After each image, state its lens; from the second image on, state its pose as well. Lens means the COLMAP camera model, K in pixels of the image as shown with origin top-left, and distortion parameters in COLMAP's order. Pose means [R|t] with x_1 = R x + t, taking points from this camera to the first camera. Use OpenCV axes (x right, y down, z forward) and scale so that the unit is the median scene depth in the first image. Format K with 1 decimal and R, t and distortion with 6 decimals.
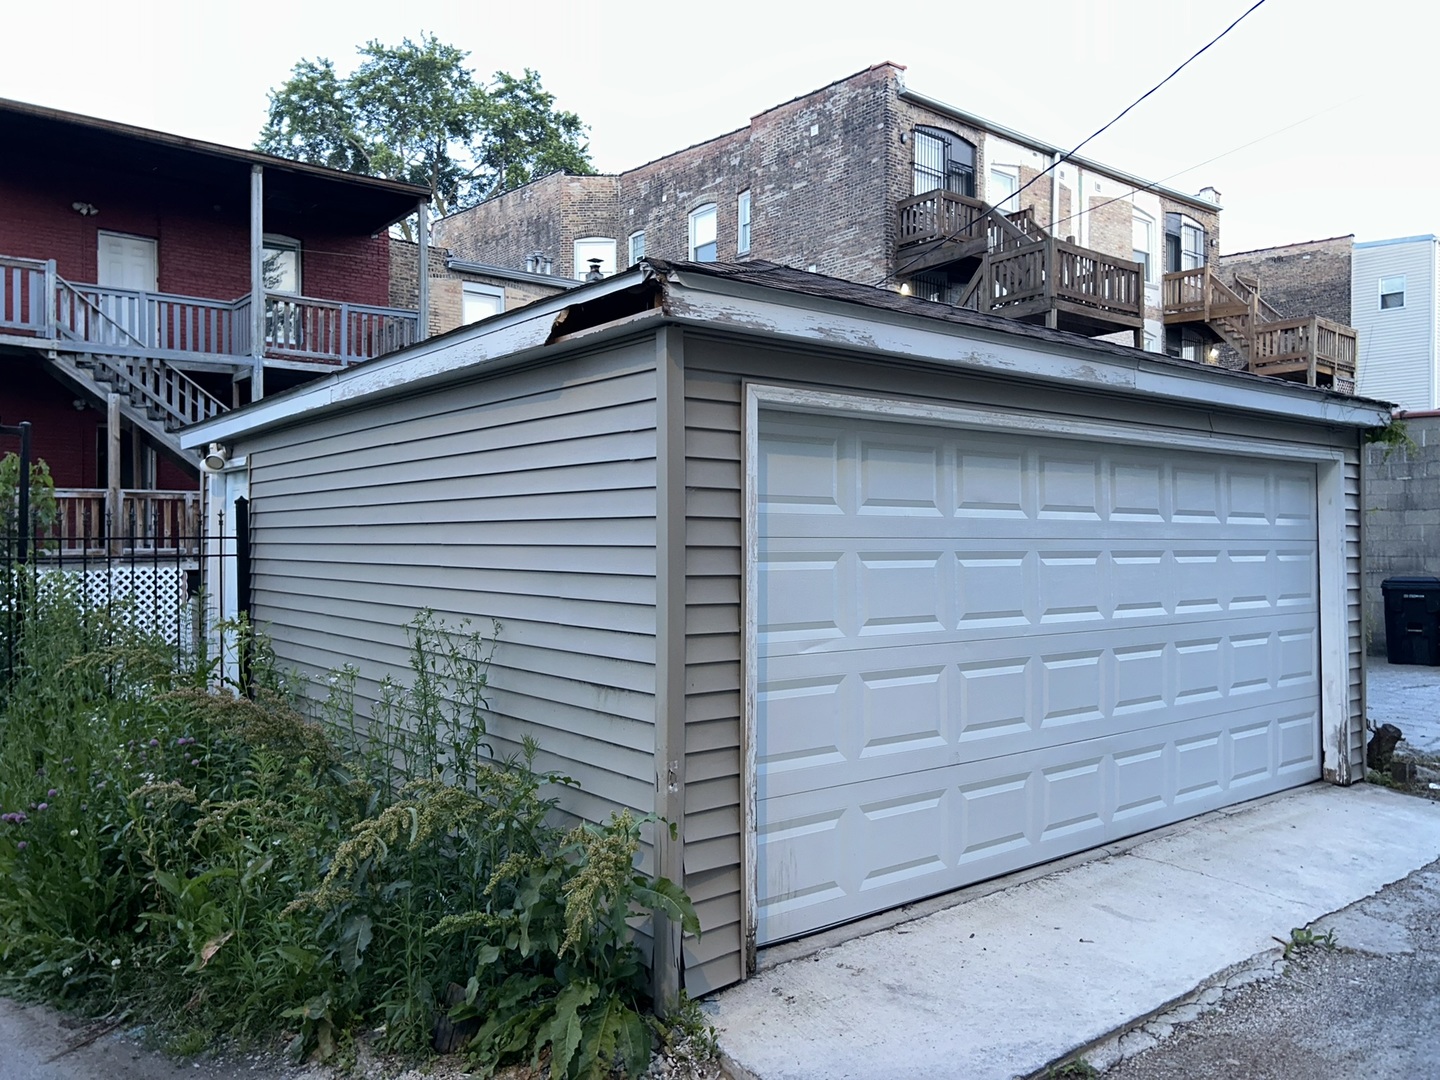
lens RADIAL K [[1106.1, 0, 720.0], [0, 1106.1, 540.0], [0, 0, 1]] dist [0.026738, -0.010538]
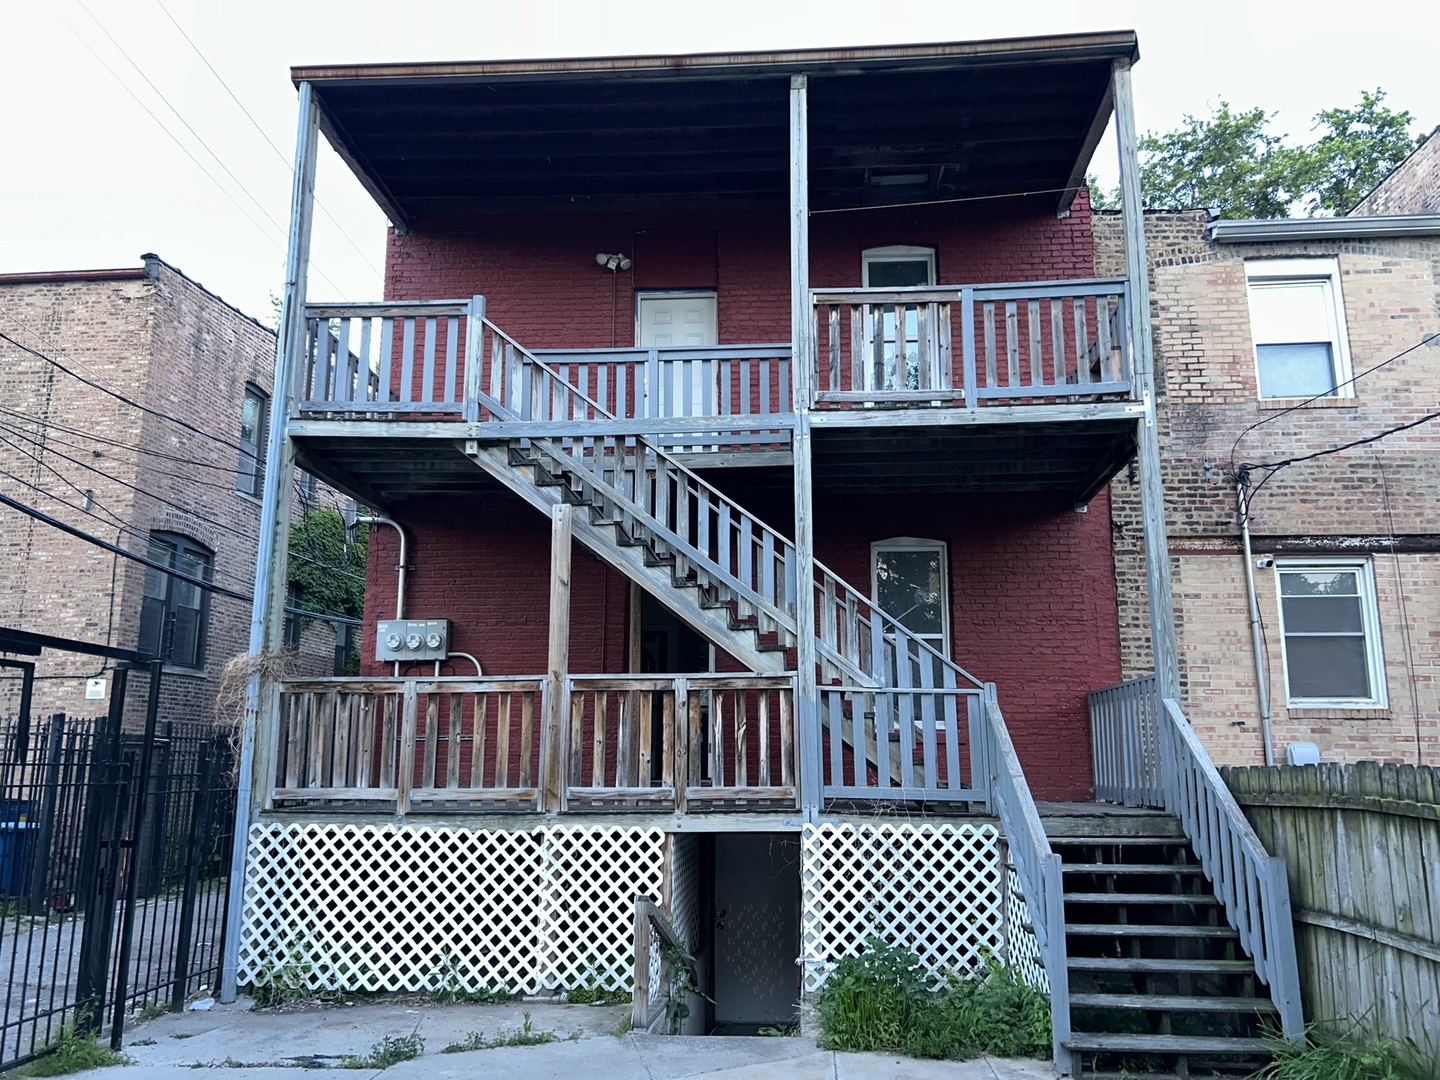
lens RADIAL K [[1106.1, 0, 720.0], [0, 1106.1, 540.0], [0, 0, 1]] dist [0.026738, -0.010538]
pose [[0.740452, -0.132557, -0.658908, -0.119131], [-0.002980, 0.979701, -0.200442, -0.001914], [0.672103, 0.150381, 0.725027, 0.646089]]
